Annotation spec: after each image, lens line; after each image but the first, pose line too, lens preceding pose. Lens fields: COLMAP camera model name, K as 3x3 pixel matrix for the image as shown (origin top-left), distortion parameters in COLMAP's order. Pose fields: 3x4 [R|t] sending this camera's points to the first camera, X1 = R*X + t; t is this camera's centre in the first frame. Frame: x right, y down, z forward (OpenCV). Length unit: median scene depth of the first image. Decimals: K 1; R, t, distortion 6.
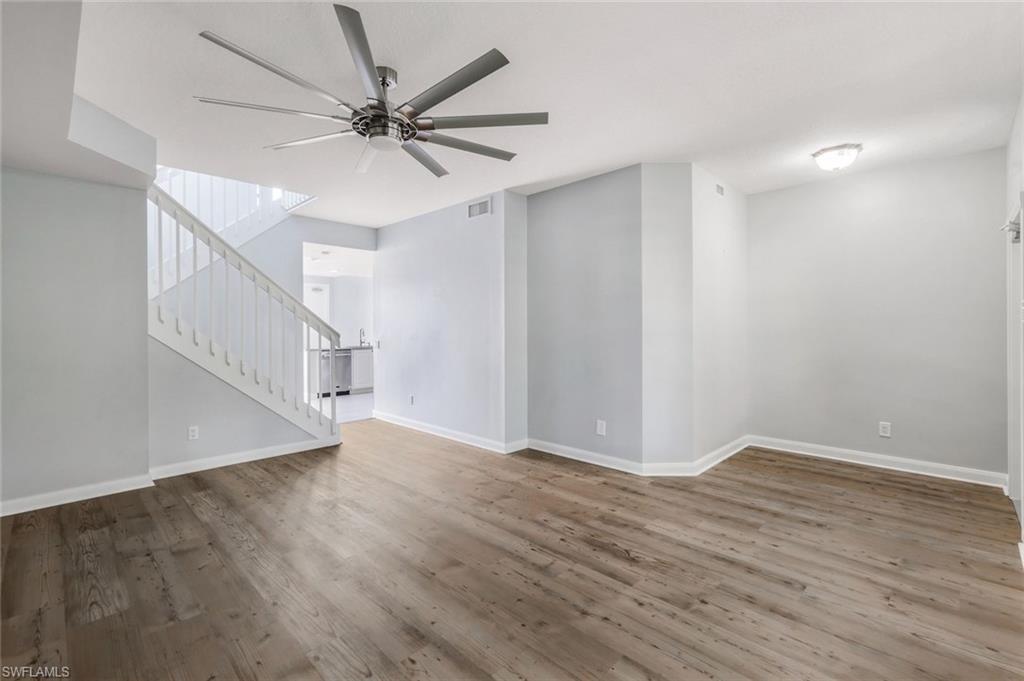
lens RADIAL K [[455.7, 0, 513.2], [0, 455.7, 329.7], [0, 0, 1]] dist [0.002505, 0.000593]
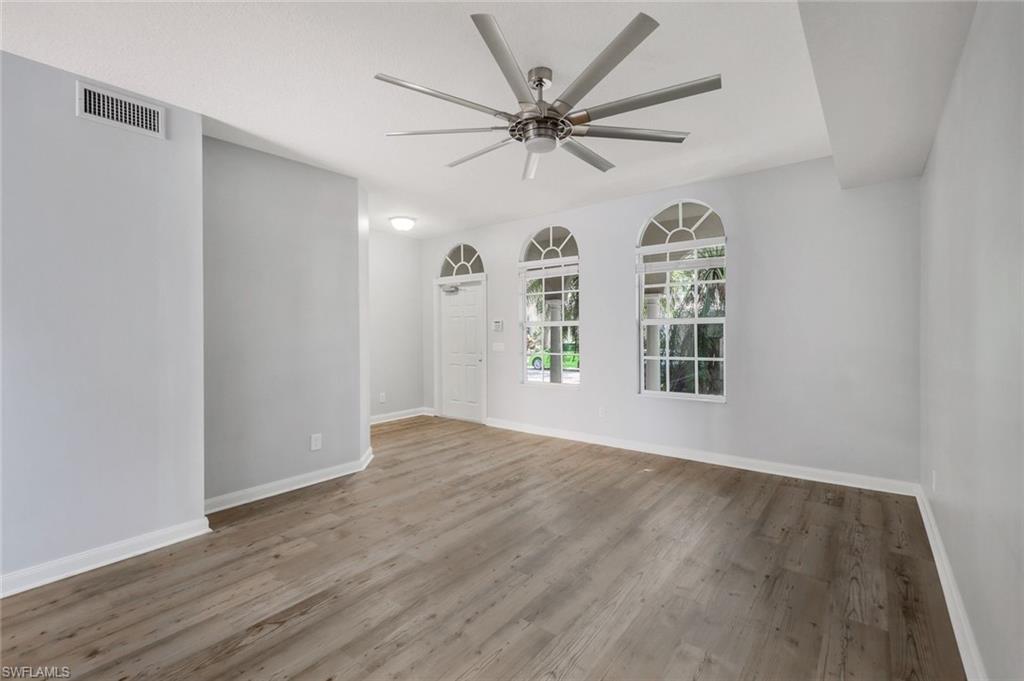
lens RADIAL K [[455.7, 0, 513.2], [0, 455.7, 329.7], [0, 0, 1]] dist [0.002505, 0.000593]
pose [[-0.105465, 0.006261, 0.994403, -1.190819], [0.017988, 0.999829, -0.004387, 0.002554], [-0.994260, 0.017424, -0.105560, 1.098524]]
